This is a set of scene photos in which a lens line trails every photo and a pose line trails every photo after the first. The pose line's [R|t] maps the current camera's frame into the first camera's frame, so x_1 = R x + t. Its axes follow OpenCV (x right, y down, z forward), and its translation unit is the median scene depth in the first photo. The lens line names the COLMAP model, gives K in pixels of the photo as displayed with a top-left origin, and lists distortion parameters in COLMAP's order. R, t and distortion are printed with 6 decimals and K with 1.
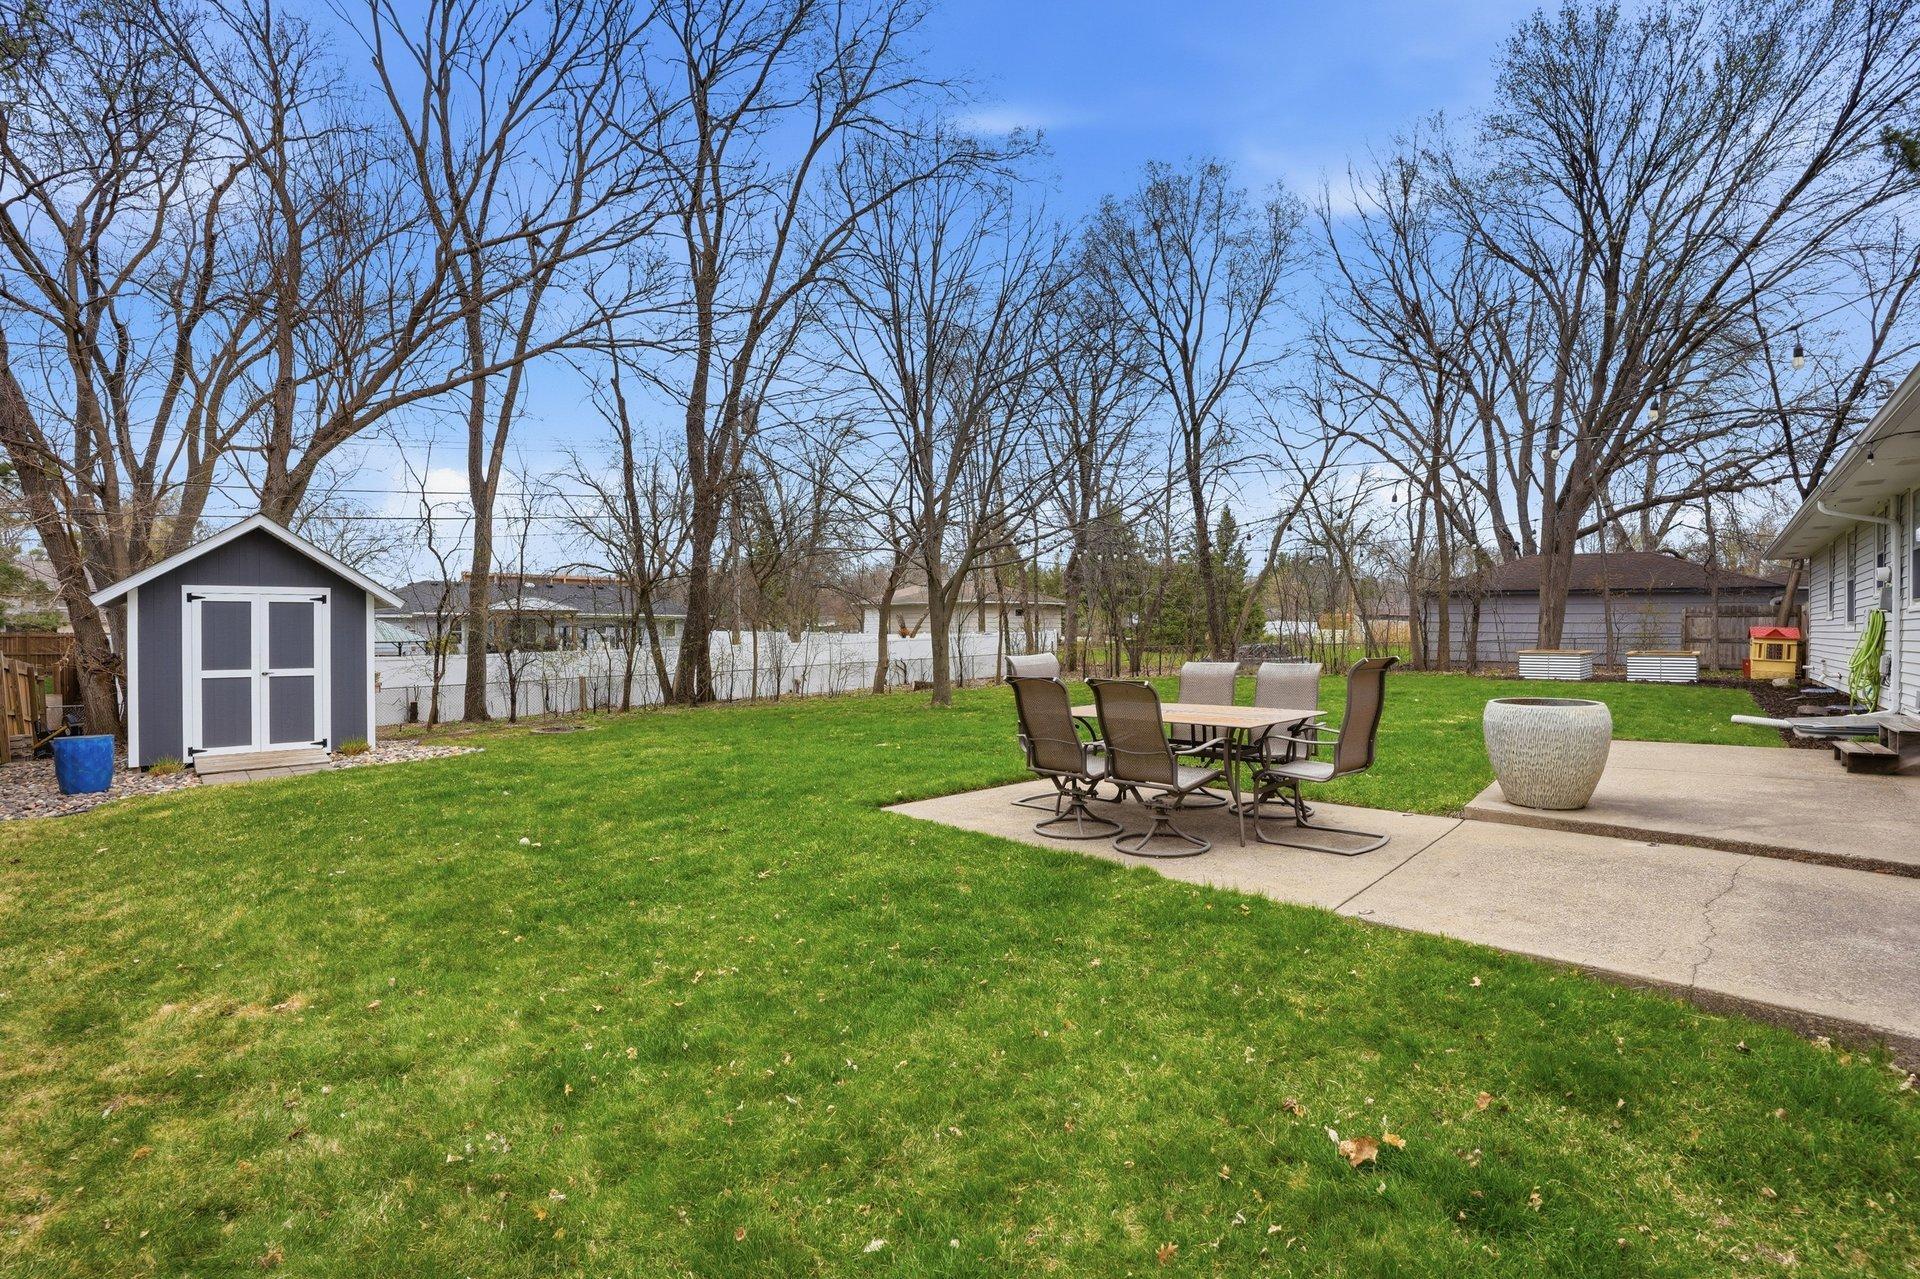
lens RADIAL K [[963.8, 0, 960.0], [0, 963.8, 639.5], [0, 0, 1]] dist [-0.079912, 0.040671]
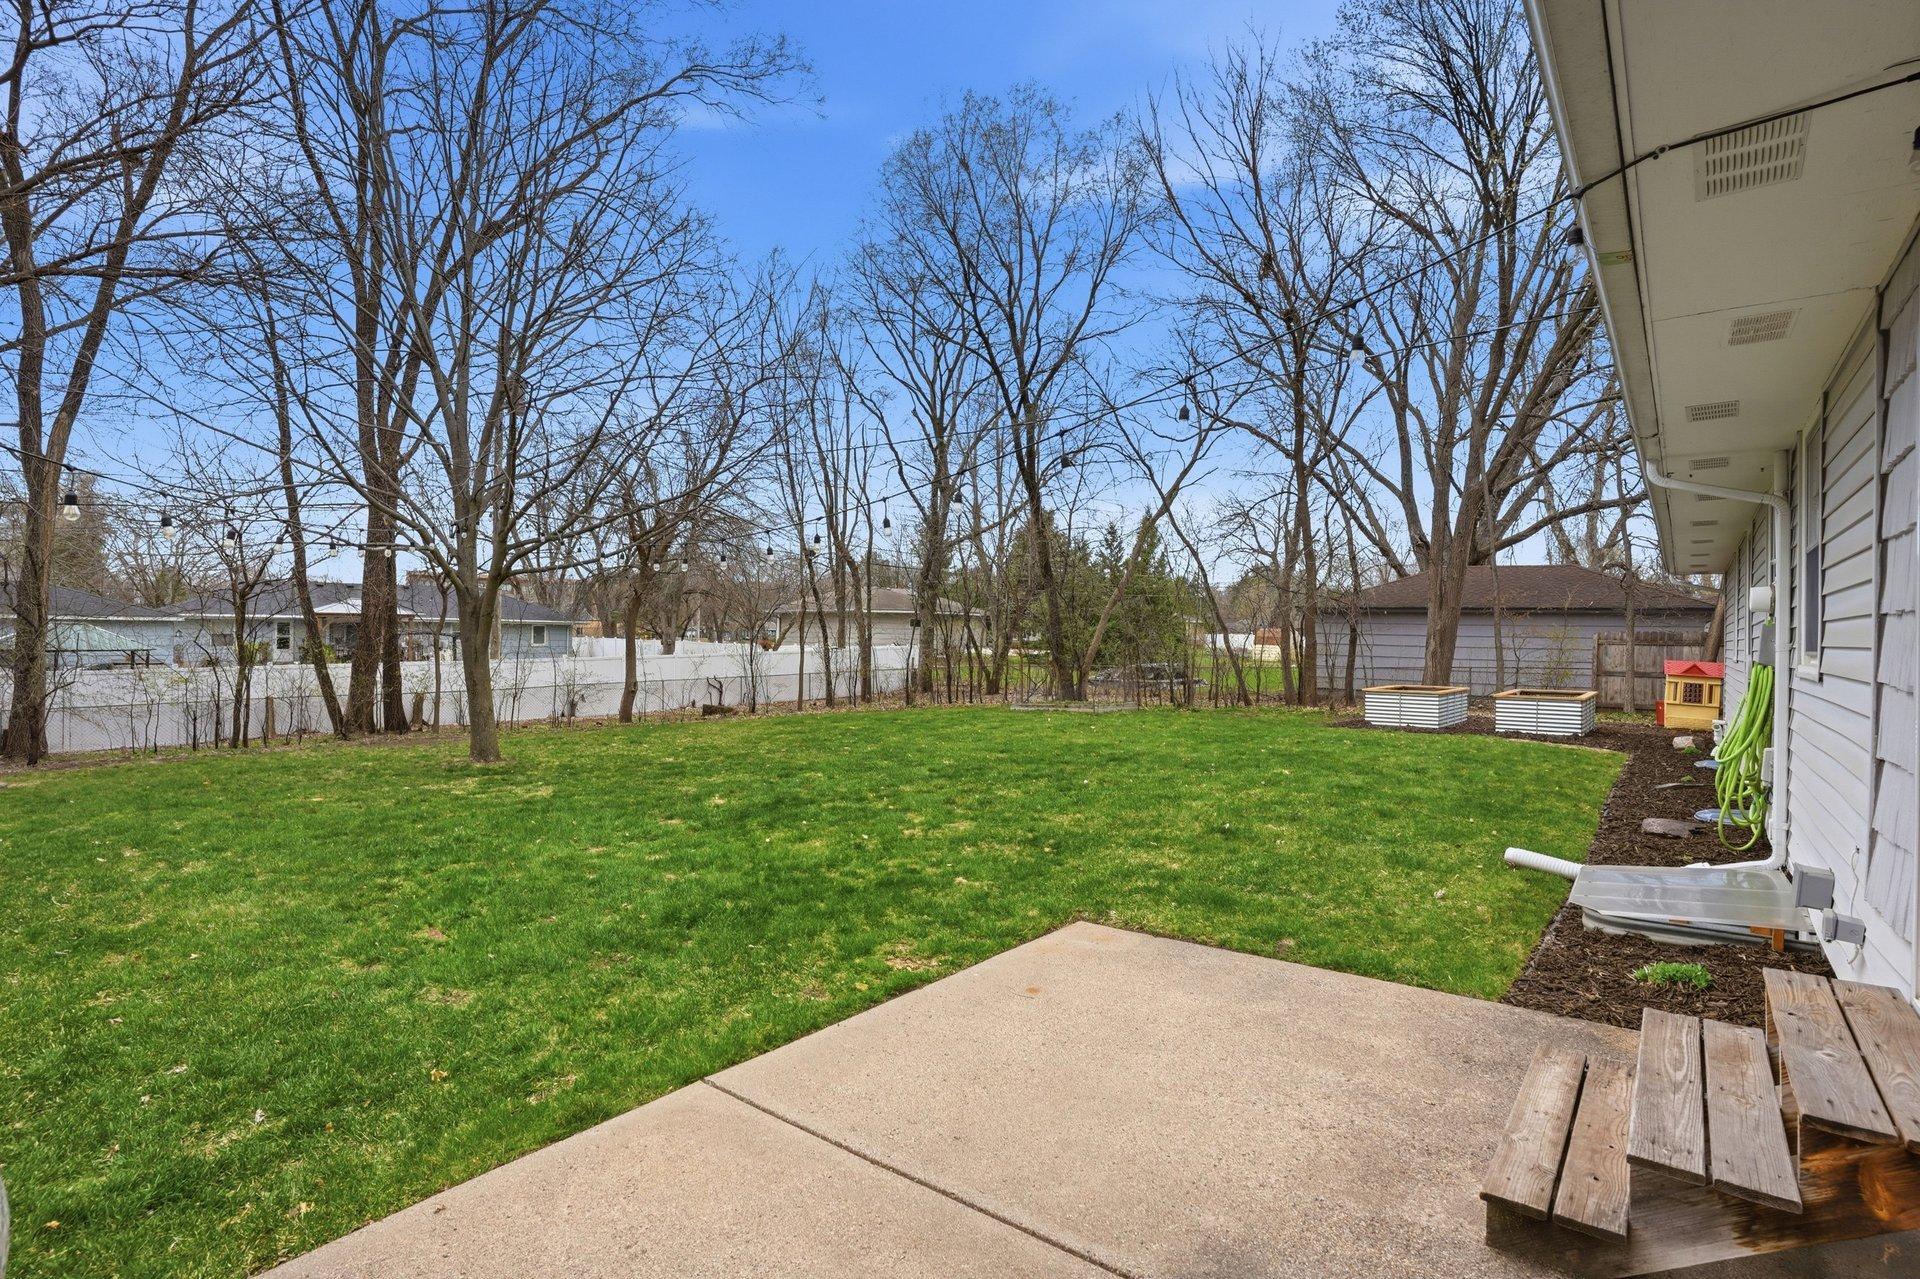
lens RADIAL K [[955.2, 0, 954.4], [0, 955.2, 627.1], [0, 0, 1]] dist [-0.082137, 0.038846]
pose [[0.999894, 0.014535, -0.000803, 0.213610], [-0.014548, 0.999711, -0.019127, -0.014944], [0.000524, 0.019137, 0.999817, 0.189484]]
